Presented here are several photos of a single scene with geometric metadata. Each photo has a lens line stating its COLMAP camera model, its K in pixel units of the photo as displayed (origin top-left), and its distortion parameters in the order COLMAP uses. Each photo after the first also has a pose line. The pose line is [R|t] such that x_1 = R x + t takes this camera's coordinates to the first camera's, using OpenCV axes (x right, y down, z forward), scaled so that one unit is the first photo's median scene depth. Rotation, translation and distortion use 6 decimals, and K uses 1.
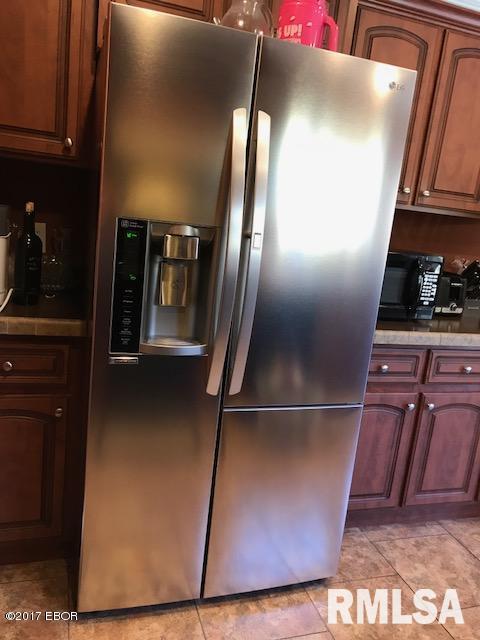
lens RADIAL K [[534.0, 0, 240.0], [0, 534.0, 320.0], [0, 0, 1]] dist [0.007306, -0.002535]
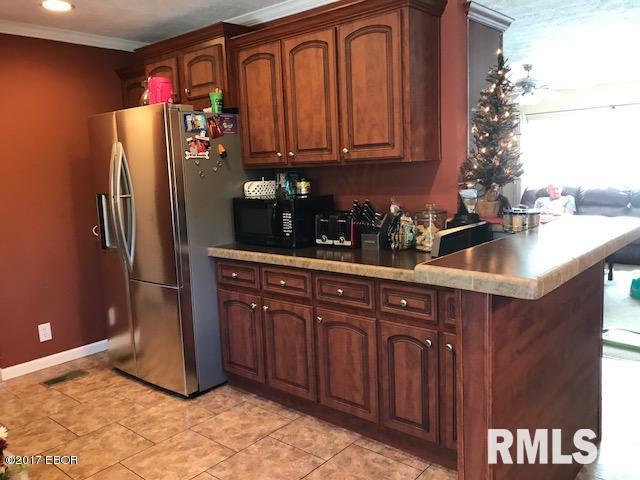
lens RADIAL K [[534.0, 0, 309.9], [0, 534.0, 237.3], [0, 0, 1]] dist [0.007306, -0.002535]
pose [[0.501398, -0.016132, -0.865066, 1.539530], [-0.086048, 0.993940, -0.068410, 0.062884], [0.860927, 0.108738, 0.496971, 0.389800]]
